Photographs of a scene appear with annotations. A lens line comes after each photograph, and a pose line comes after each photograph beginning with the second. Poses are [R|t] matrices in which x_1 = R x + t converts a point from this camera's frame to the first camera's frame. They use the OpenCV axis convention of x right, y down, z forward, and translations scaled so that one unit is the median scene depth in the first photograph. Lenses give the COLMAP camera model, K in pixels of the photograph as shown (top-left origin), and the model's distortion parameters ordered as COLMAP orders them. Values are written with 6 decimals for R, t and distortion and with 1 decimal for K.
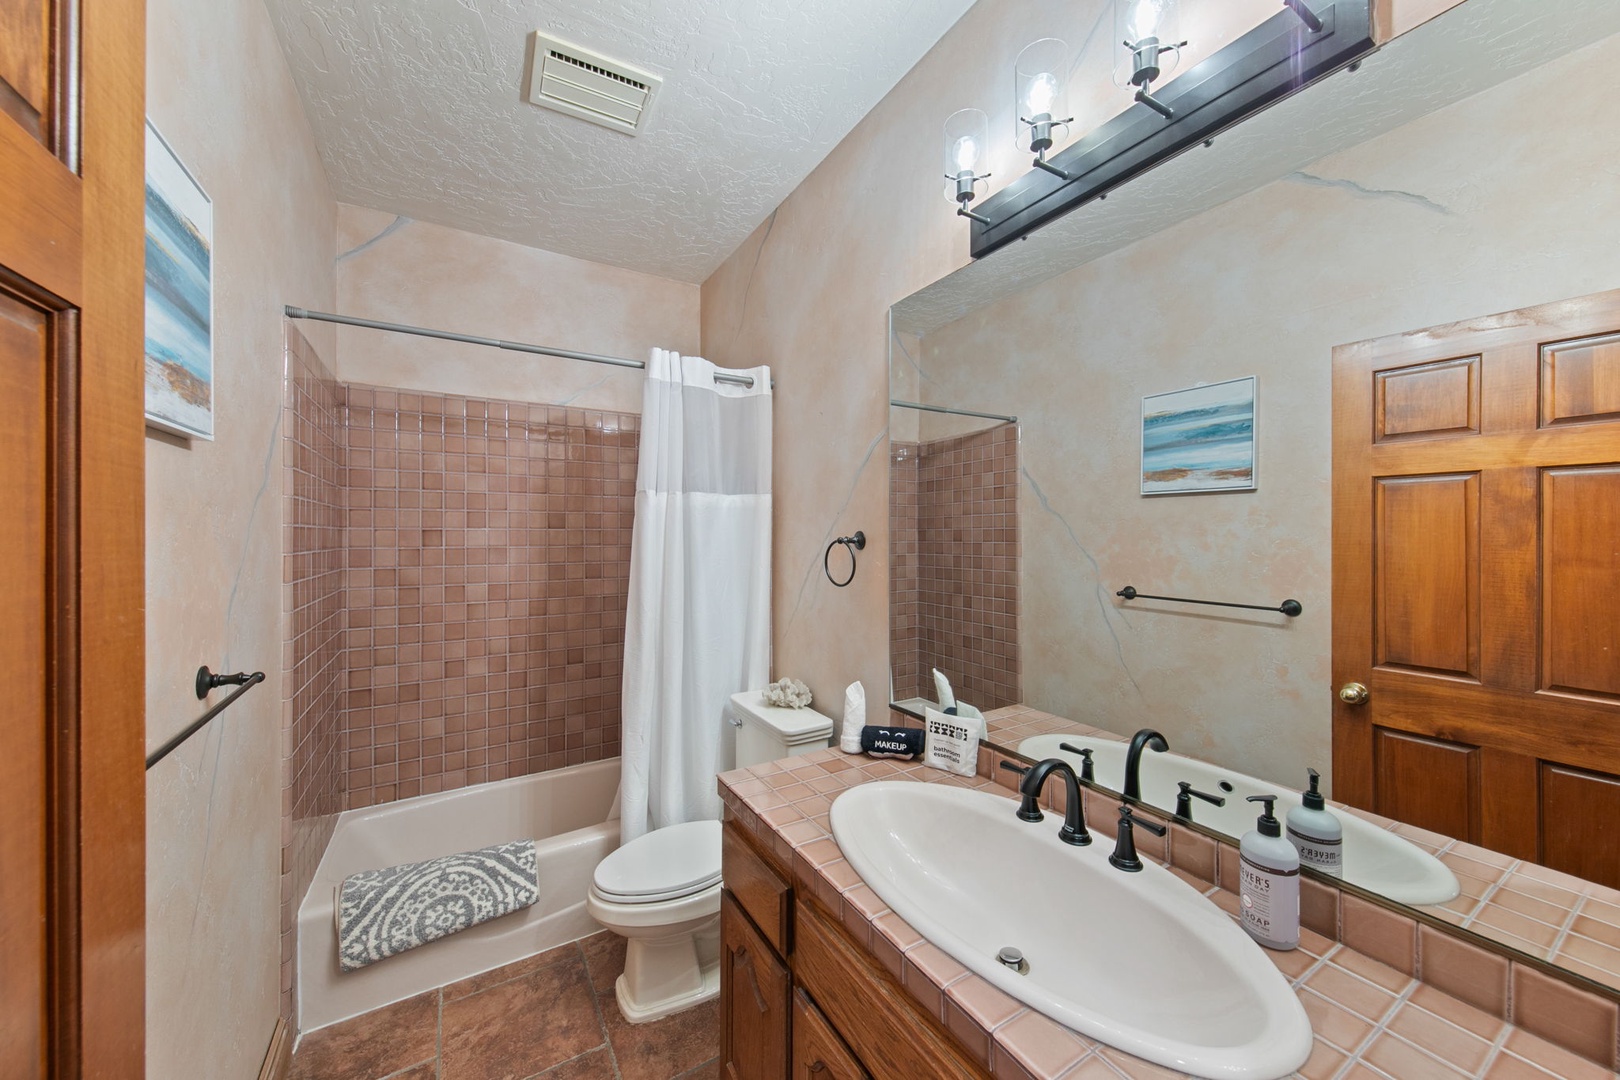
lens RADIAL K [[582.4, 0, 813.0], [0, 582.4, 532.1], [0, 0, 1]] dist [0.002170, 0.000010]
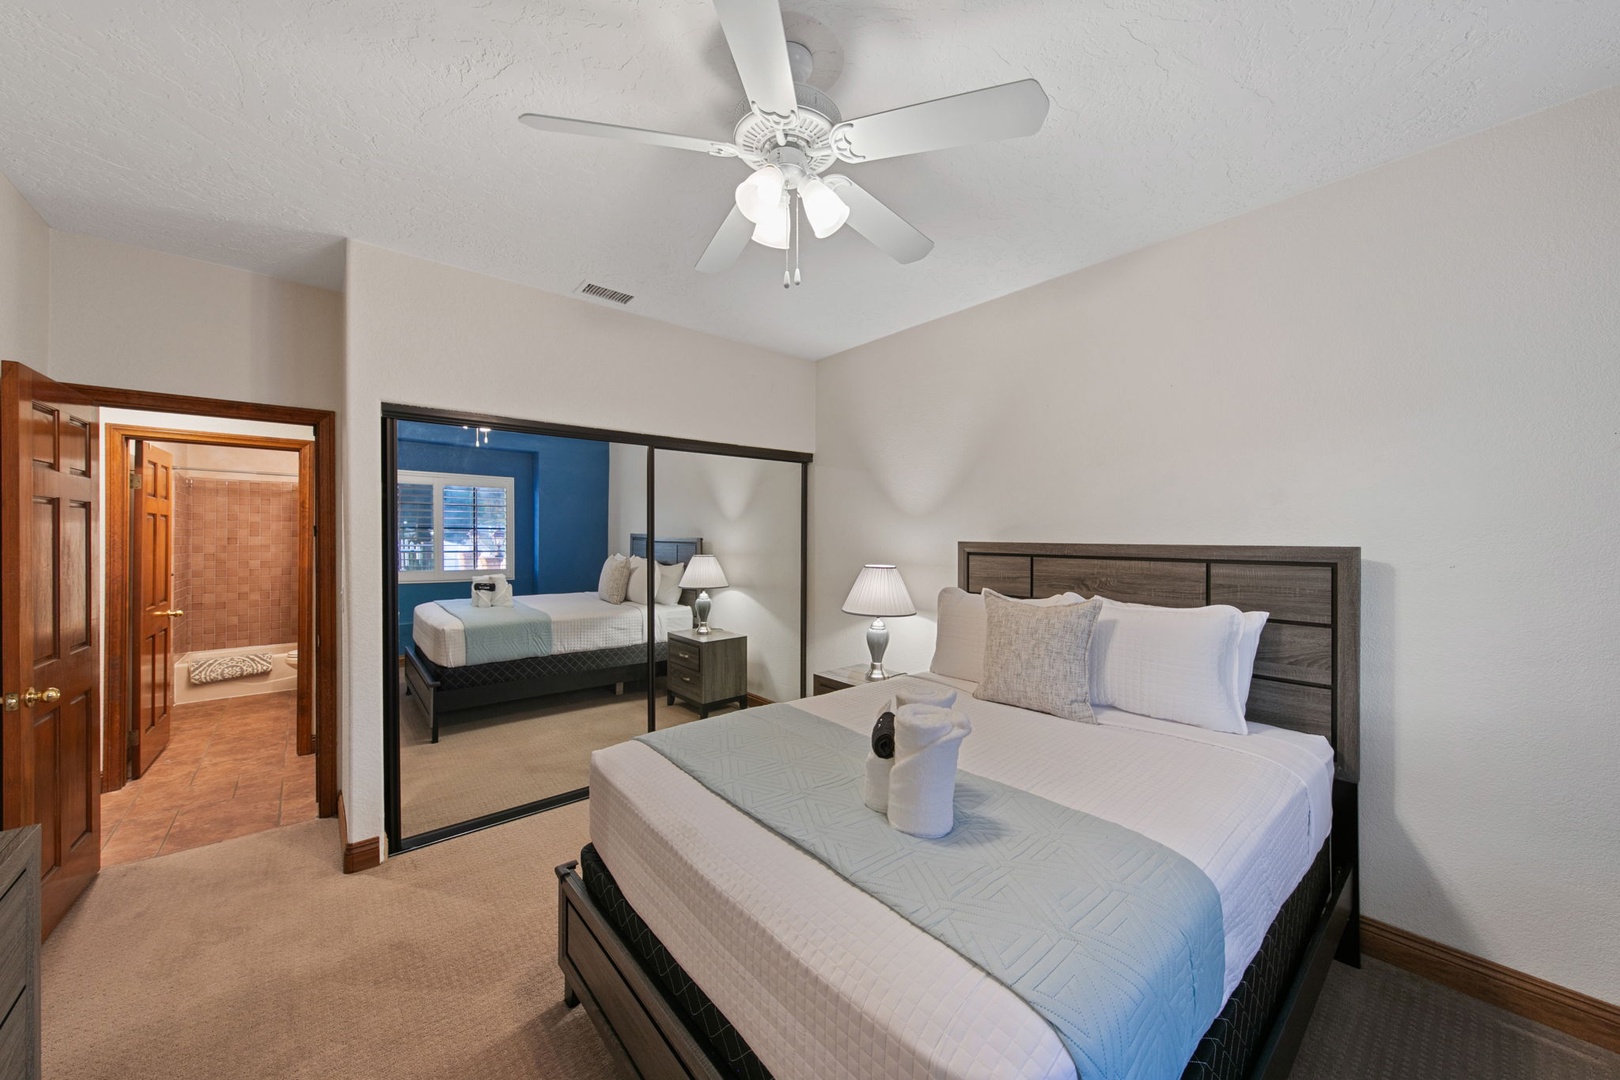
lens RADIAL K [[582.4, 0, 814.3], [0, 582.4, 534.2], [0, 0, 1]] dist [0.002170, 0.000010]
pose [[0.986115, 0.004084, 0.166013, 1.356055], [-0.003509, 0.999987, -0.003756, -0.017739], [-0.166026, 0.003121, 0.986116, -1.828839]]
